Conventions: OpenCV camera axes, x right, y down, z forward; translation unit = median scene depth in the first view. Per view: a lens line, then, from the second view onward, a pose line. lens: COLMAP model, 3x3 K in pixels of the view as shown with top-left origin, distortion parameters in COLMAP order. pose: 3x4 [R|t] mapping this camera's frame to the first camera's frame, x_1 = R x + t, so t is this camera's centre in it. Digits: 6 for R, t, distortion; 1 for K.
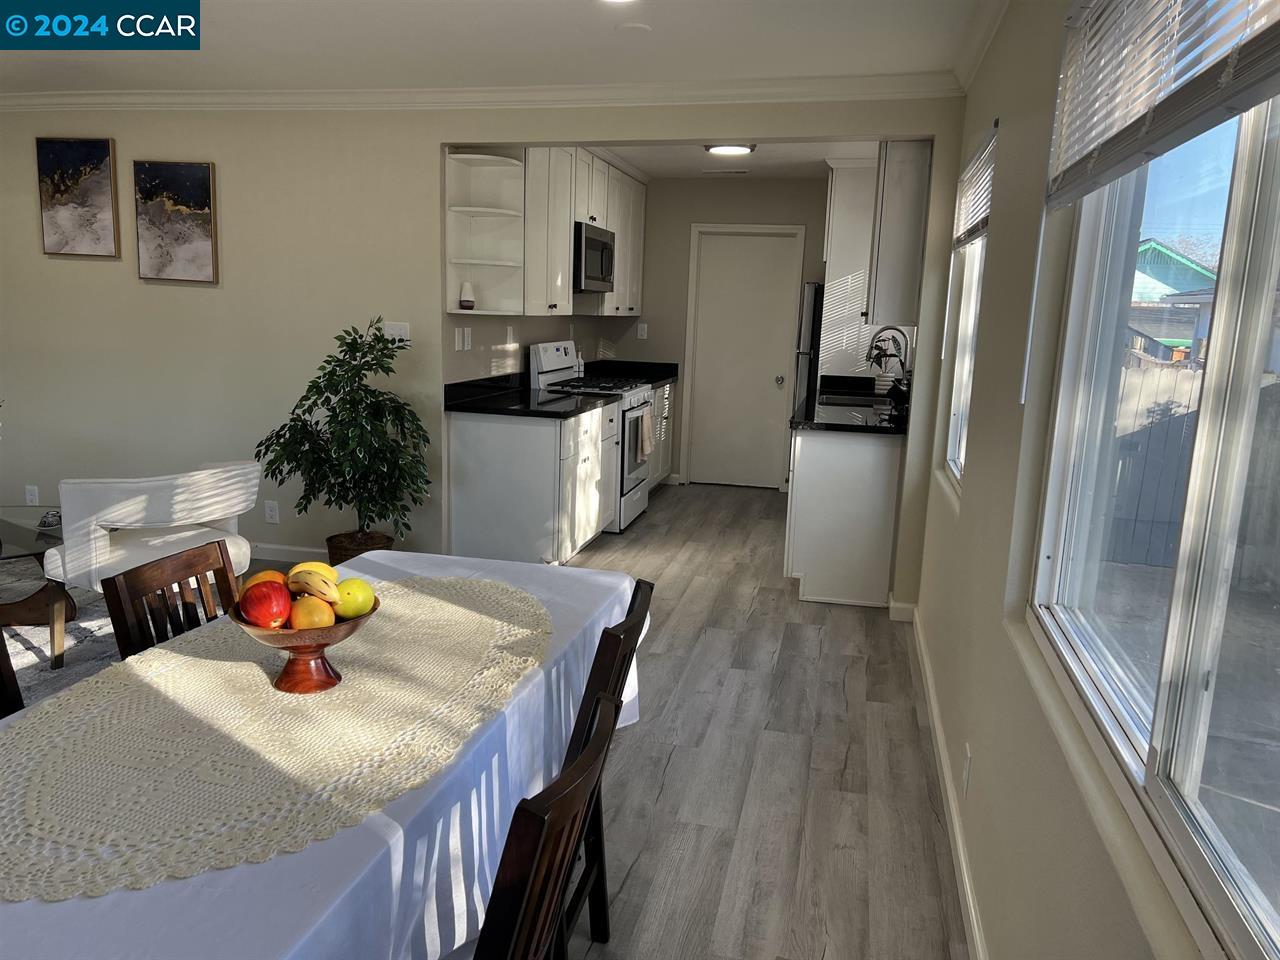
lens RADIAL K [[953.7, 0, 632.4], [0, 953.7, 479.9], [0, 0, 1]] dist [0.085891, -0.101414]
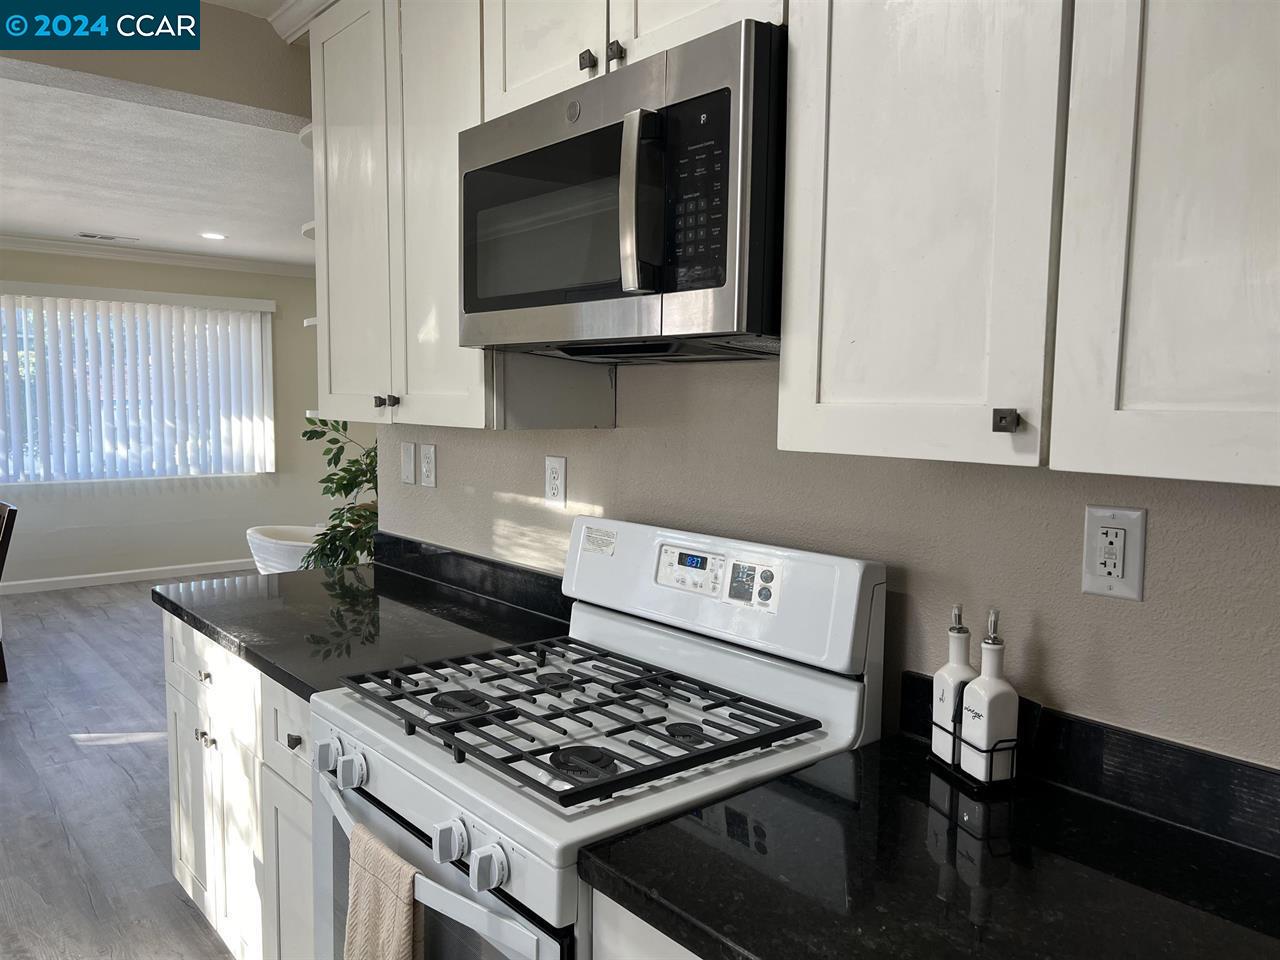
lens RADIAL K [[953.7, 0, 632.4], [0, 953.7, 479.9], [0, 0, 1]] dist [0.085891, -0.101414]
pose [[-0.587311, 0.041725, -0.808285, 0.159973], [-0.167387, 0.970817, 0.171742, -0.212589], [0.791863, 0.236163, -0.563187, 1.188438]]
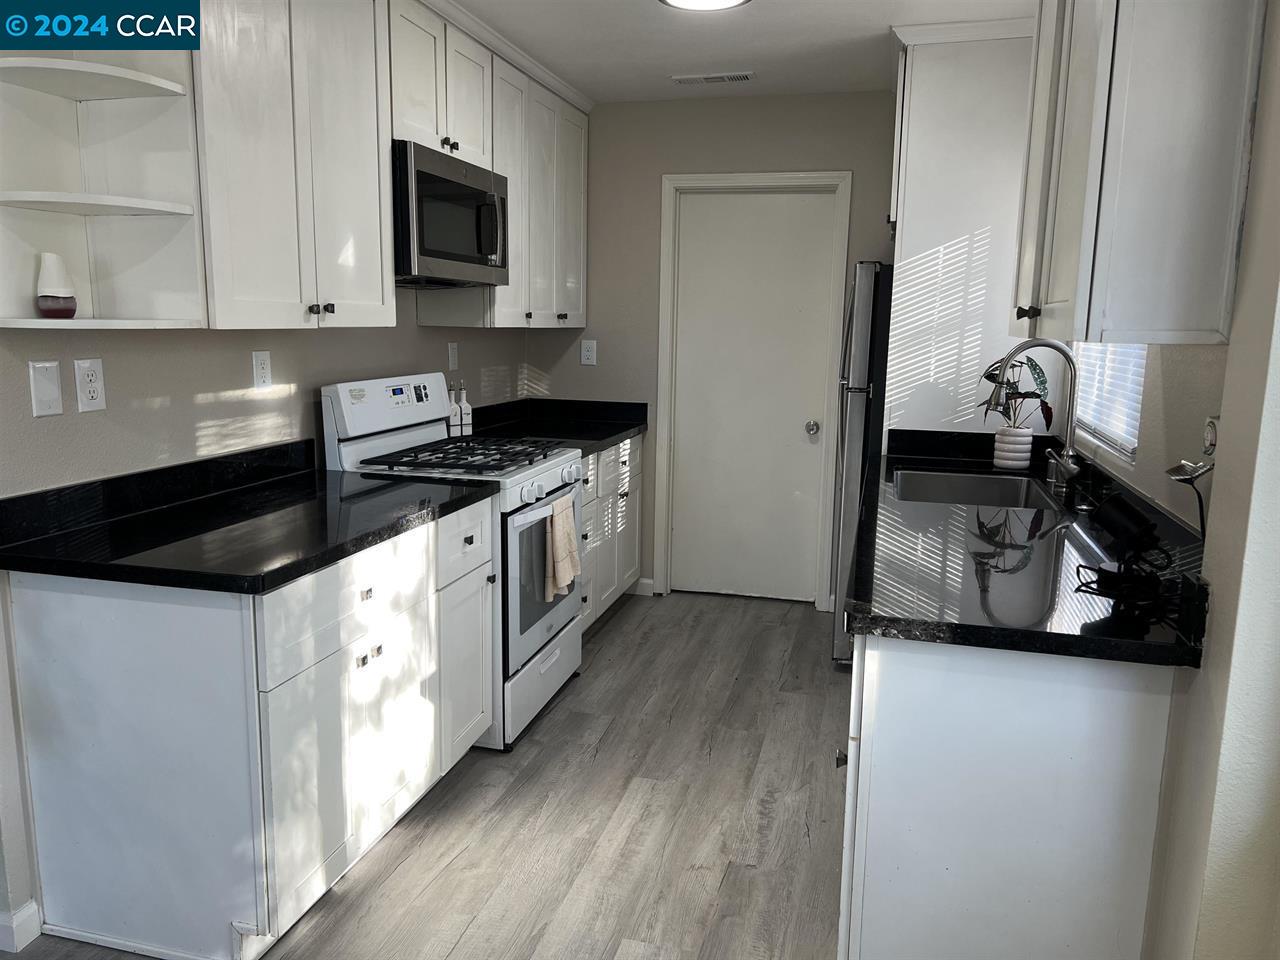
lens RADIAL K [[968.3, 0, 635.9], [0, 968.3, 468.0], [0, 0, 1]] dist [0.089703, -0.202502]
pose [[0.999566, -0.012584, -0.026638, 0.072546], [0.011841, 0.999542, -0.027858, -0.079724], [0.026977, 0.027531, 0.999257, 0.478053]]
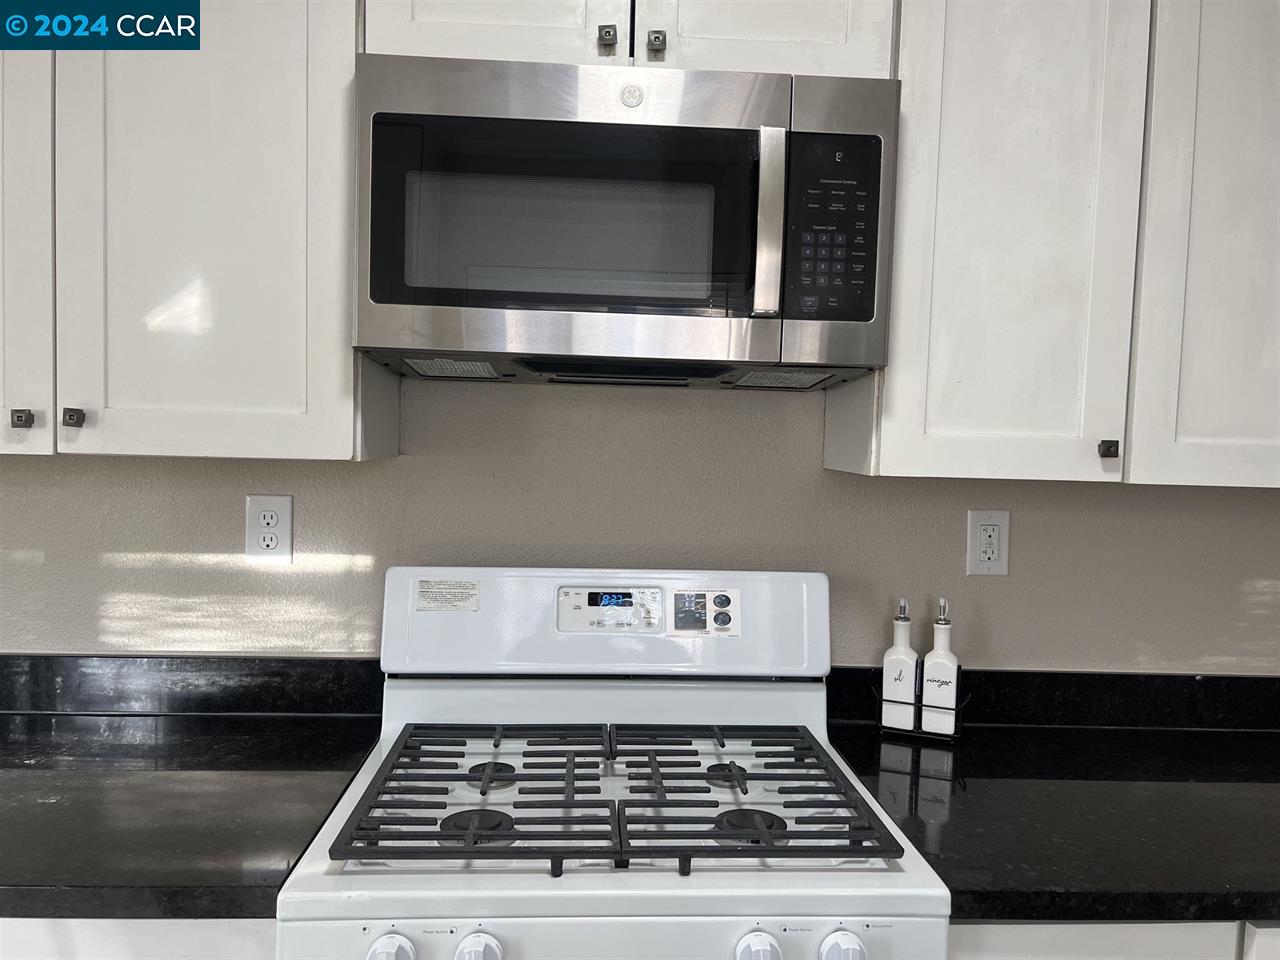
lens RADIAL K [[953.7, 0, 632.4], [0, 953.7, 479.9], [0, 0, 1]] dist [0.085891, -0.101414]
pose [[0.291185, 0.031877, -0.956135, 0.173440], [-0.189238, 0.981615, -0.024905, -0.169603], [0.937763, 0.188189, 0.291864, 0.967659]]
